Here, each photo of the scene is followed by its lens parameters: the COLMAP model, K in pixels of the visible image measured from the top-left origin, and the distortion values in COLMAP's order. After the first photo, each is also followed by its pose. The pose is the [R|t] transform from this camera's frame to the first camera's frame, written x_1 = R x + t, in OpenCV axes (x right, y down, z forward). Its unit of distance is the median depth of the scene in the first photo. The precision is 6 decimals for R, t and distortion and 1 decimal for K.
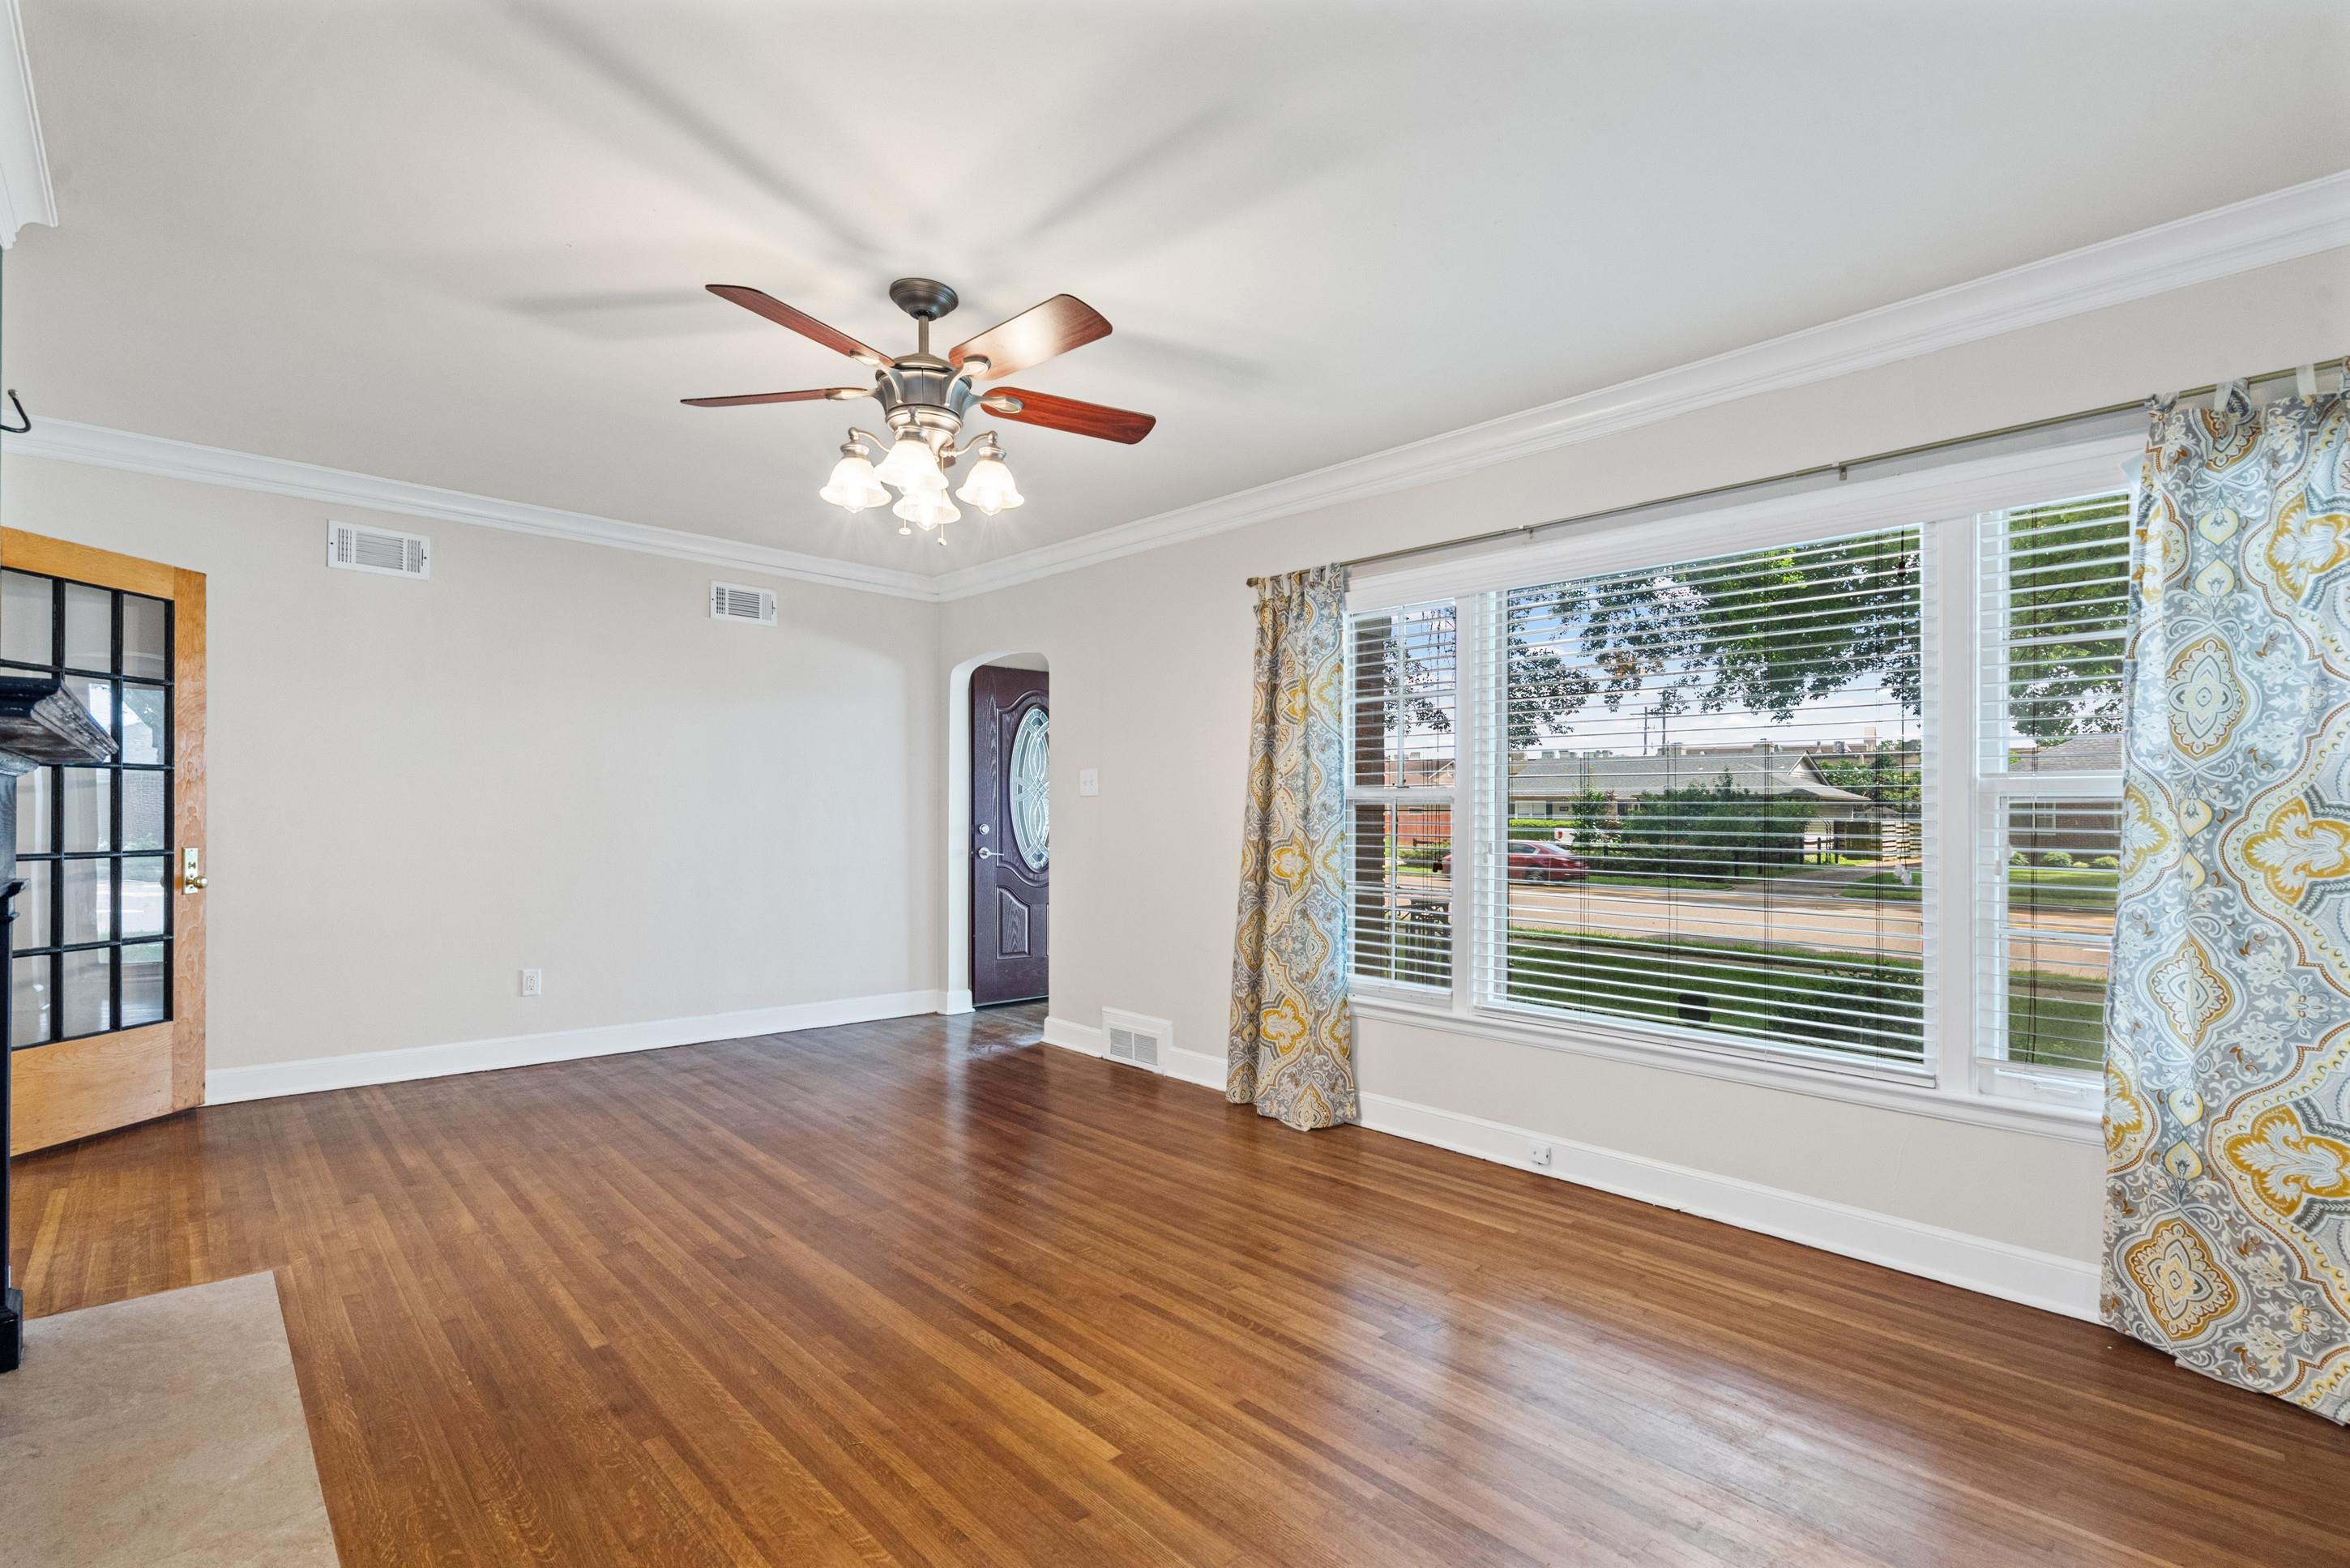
lens RADIAL K [[1083.6, 0, 1166.7], [0, 1083.6, 811.0], [0, 0, 1]] dist [-0.002665, -0.000049]
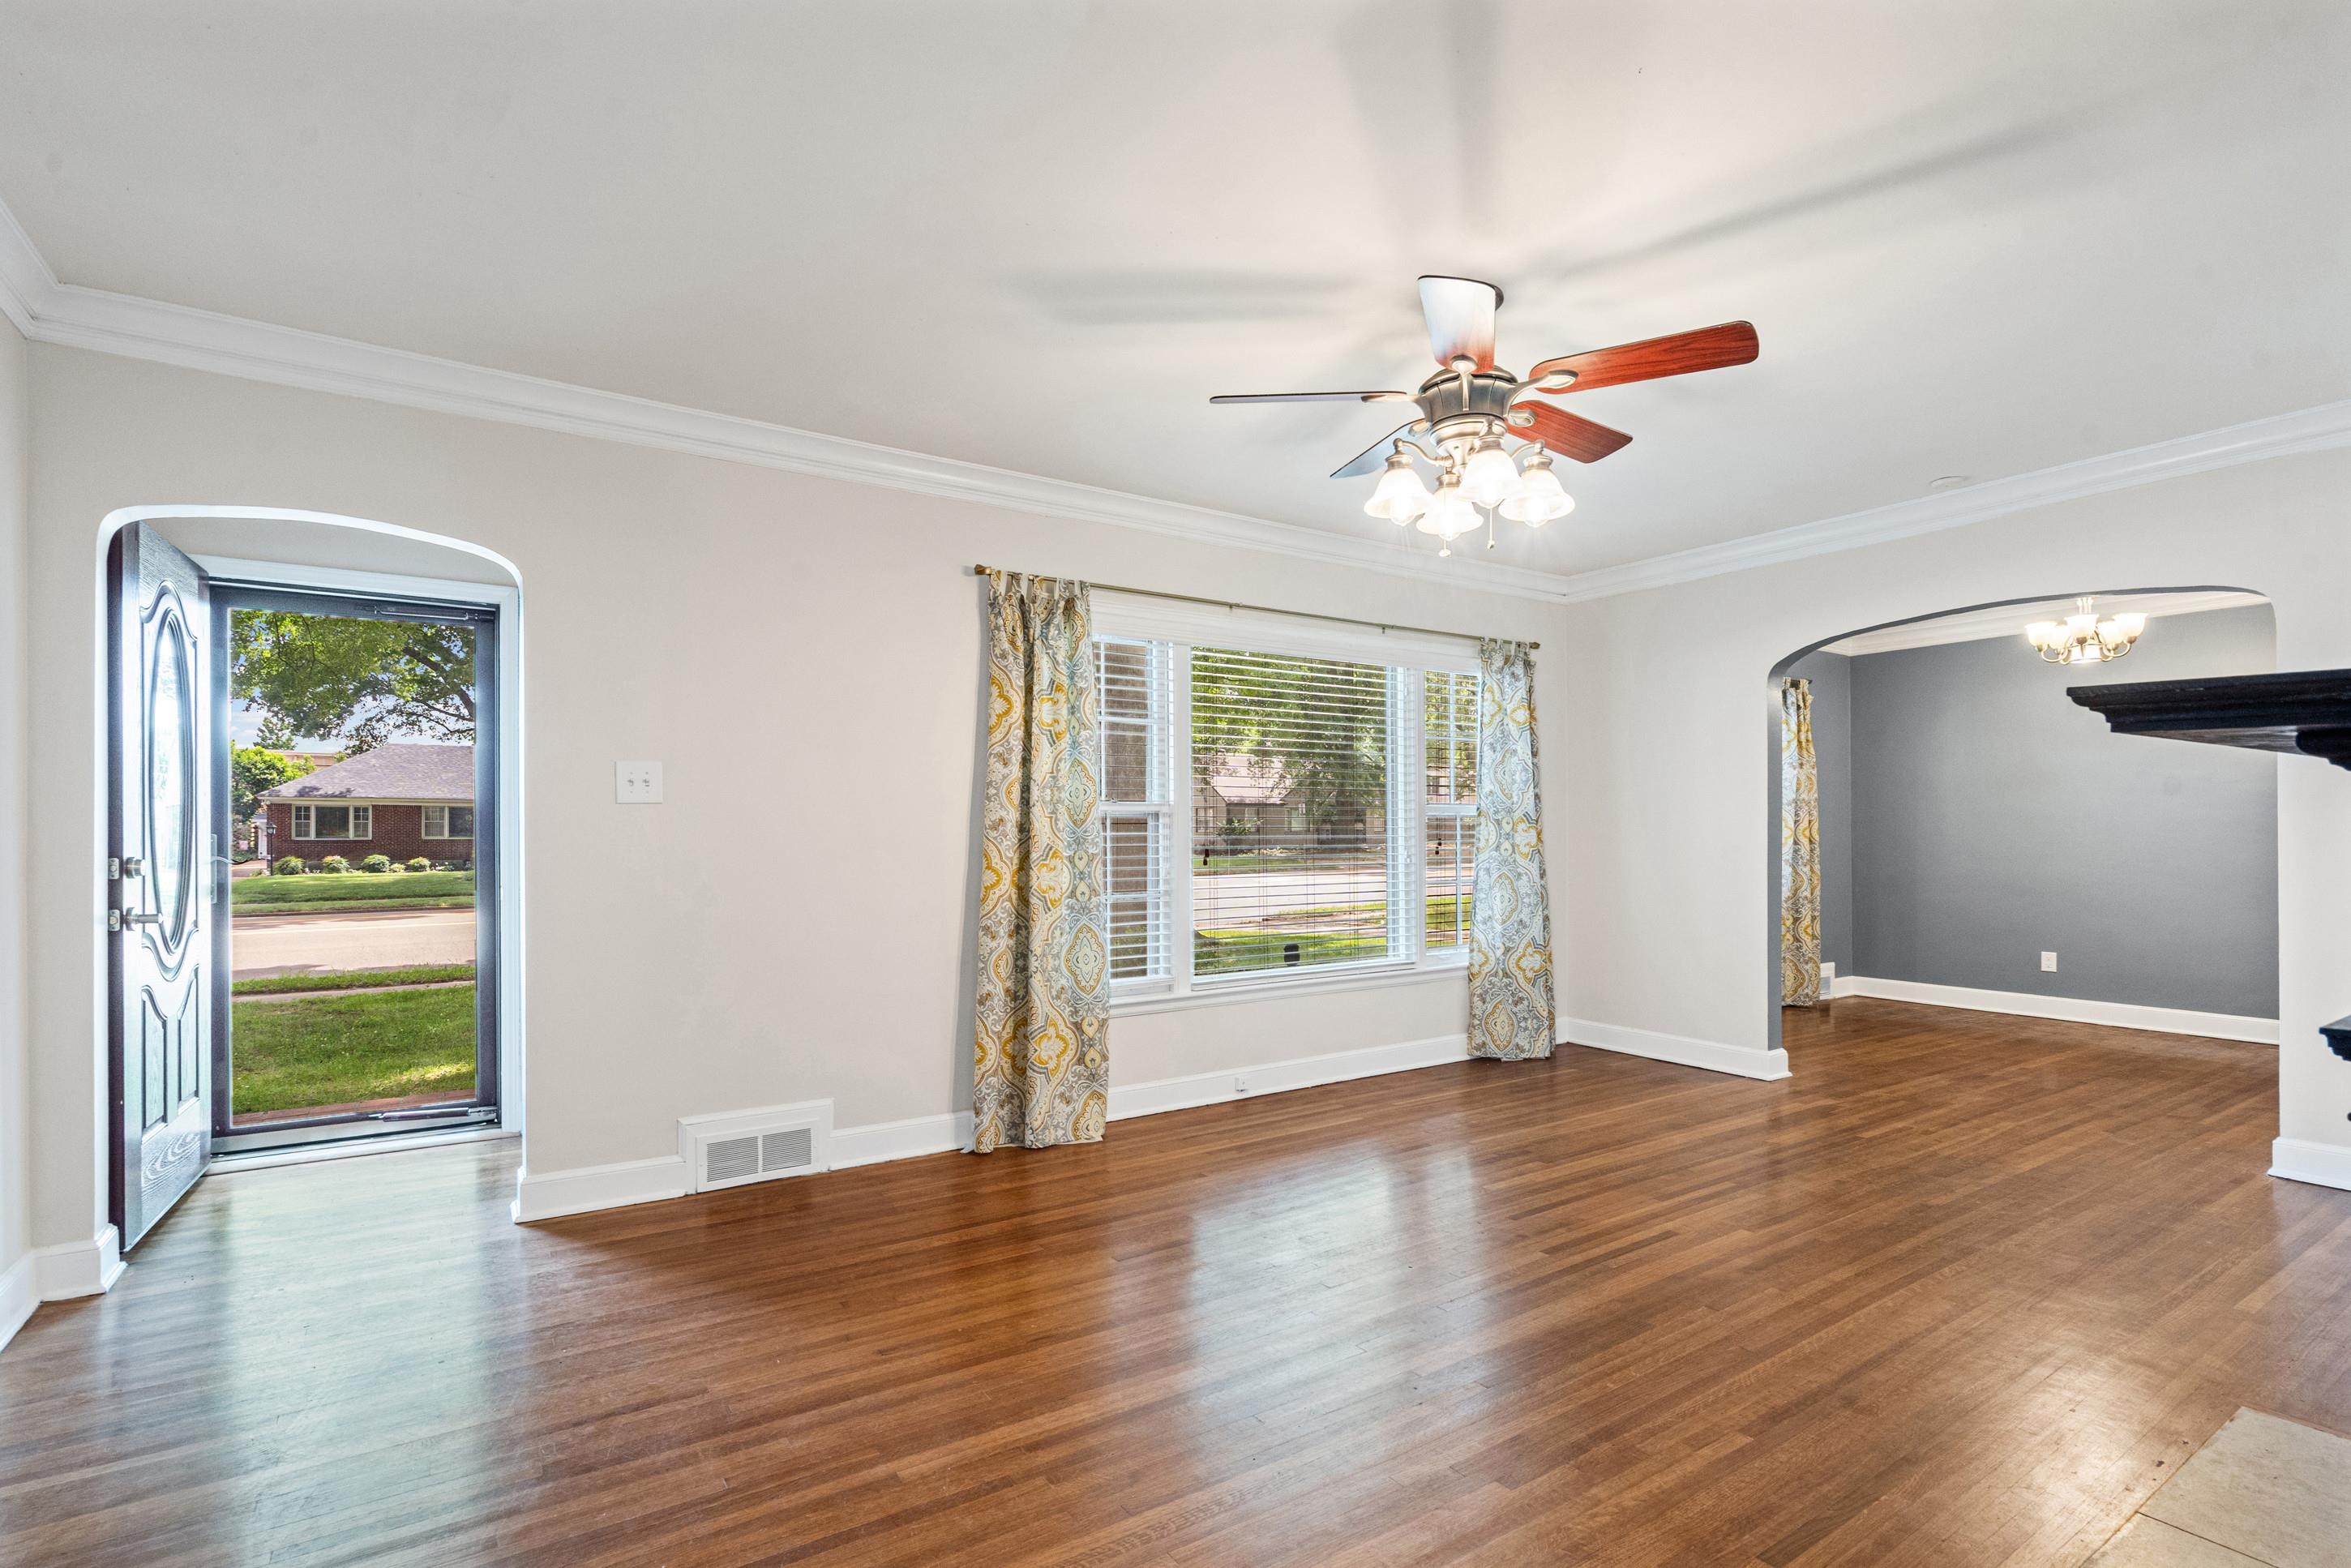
lens RADIAL K [[1084.2, 0, 1167.2], [0, 1084.2, 811.0], [0, 0, 1]] dist [-0.002665, -0.000049]
pose [[0.171578, 0.007170, 0.985145, -0.960311], [0.003301, 0.999964, -0.007853, -0.003986], [-0.985165, 0.004600, 0.171548, 0.854542]]
